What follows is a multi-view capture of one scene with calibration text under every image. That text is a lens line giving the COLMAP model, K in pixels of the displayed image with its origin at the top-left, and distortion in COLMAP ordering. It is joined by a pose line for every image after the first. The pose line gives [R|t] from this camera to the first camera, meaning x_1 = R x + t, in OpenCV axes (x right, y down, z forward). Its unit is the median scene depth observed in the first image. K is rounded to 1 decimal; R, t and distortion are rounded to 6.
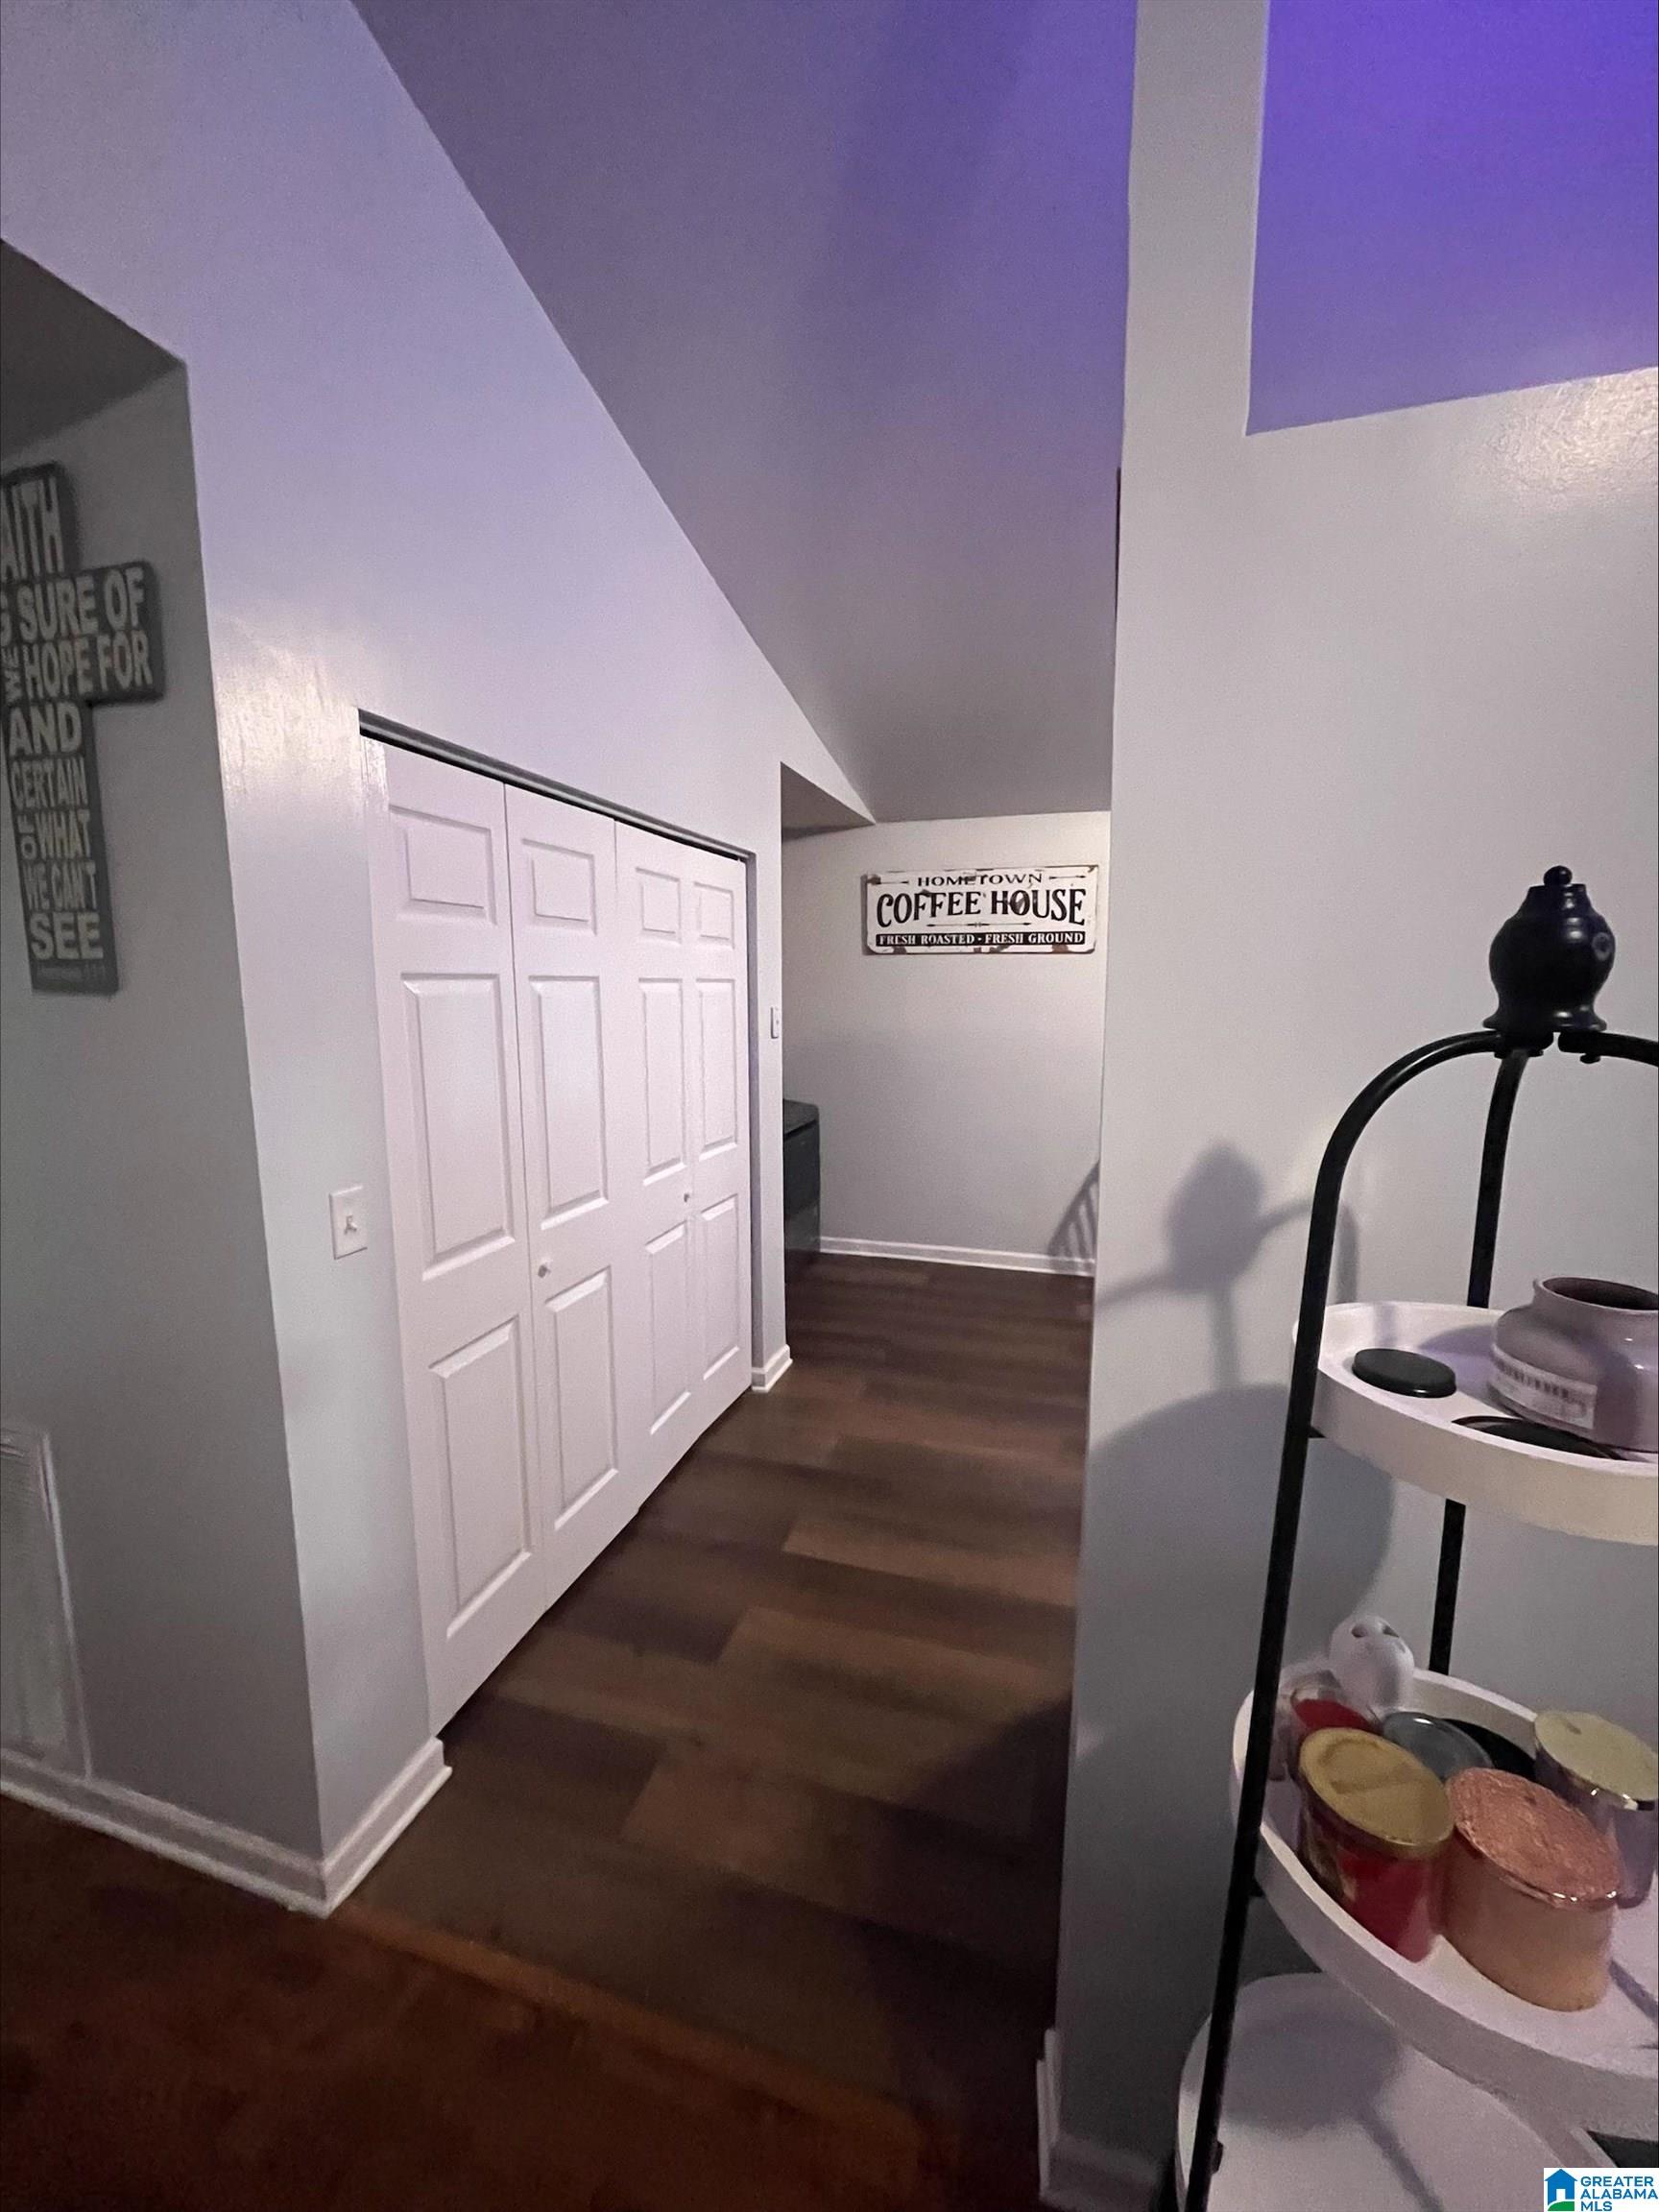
lens RADIAL K [[887.4, 0, 829.5], [0, 887.4, 1106.0], [0, 0, 1]] dist [-0.001266, -0.000135]
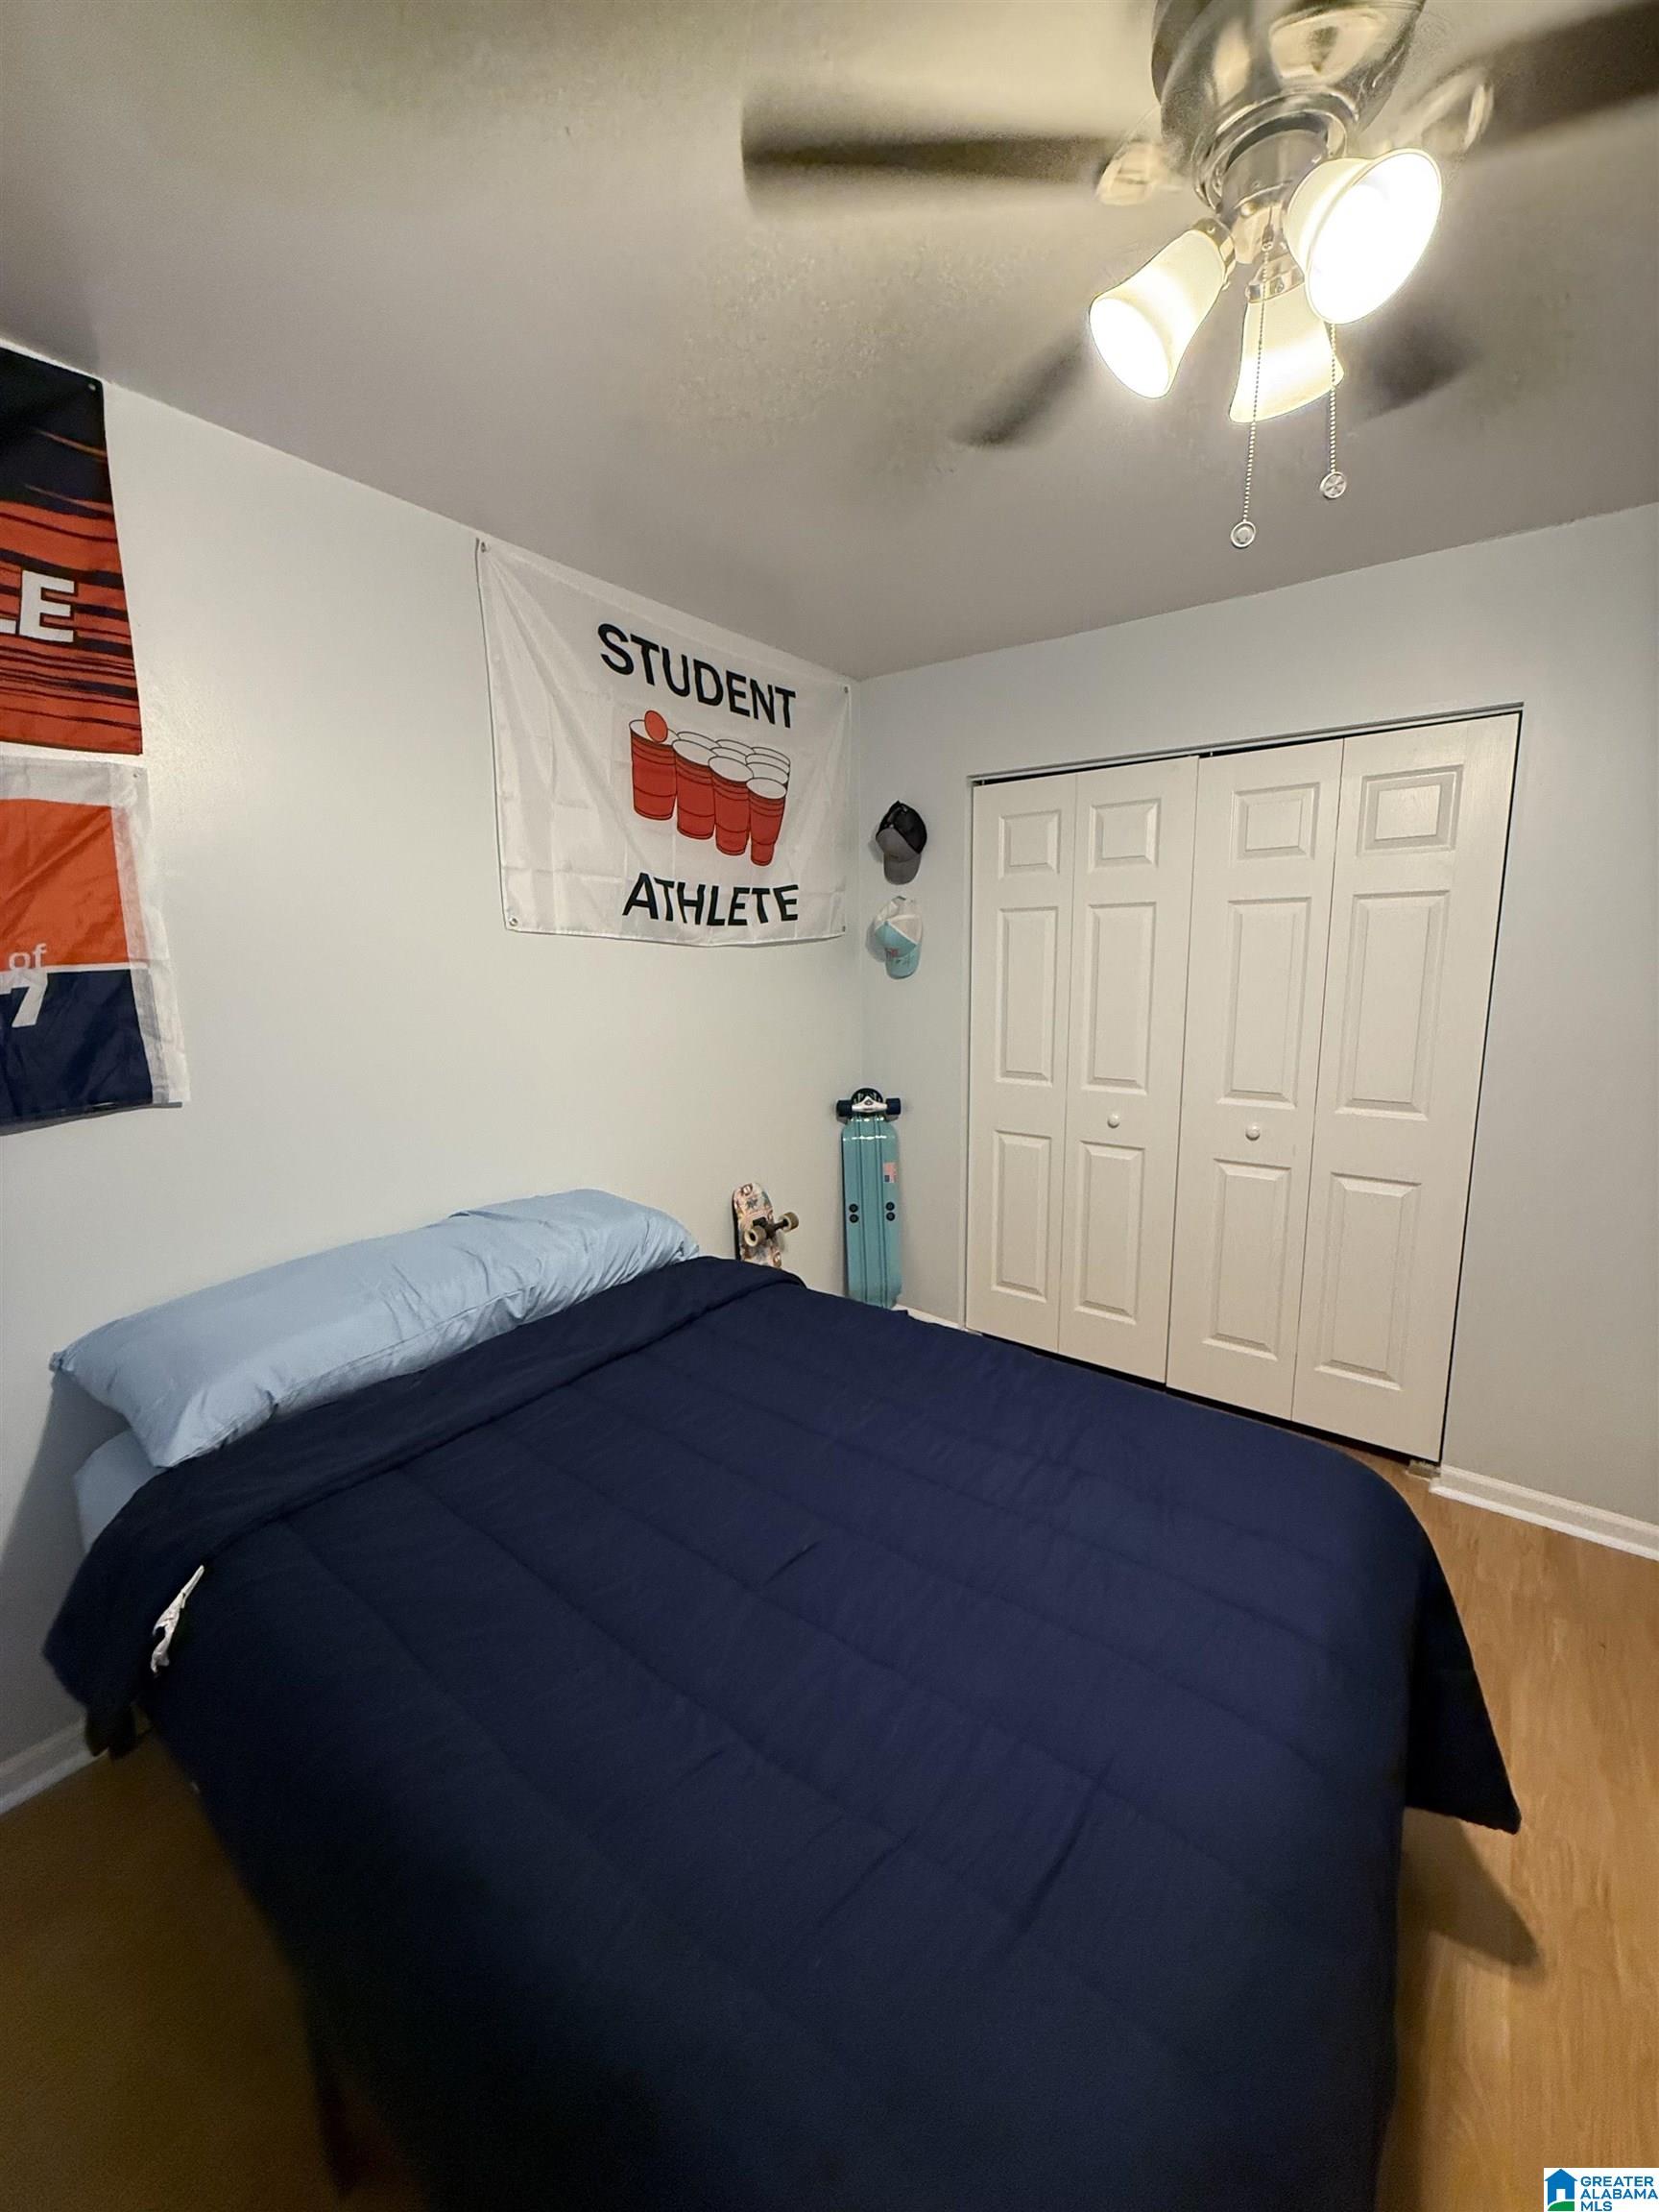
lens RADIAL K [[887.4, 0, 829.5], [0, 887.4, 1106.0], [0, 0, 1]] dist [-0.001266, -0.000135]
pose [[-0.346826, 0.202595, -0.915788, 1.052981], [-0.099050, 0.963022, 0.250557, -0.137017], [0.932685, 0.177608, -0.313933, 1.015116]]
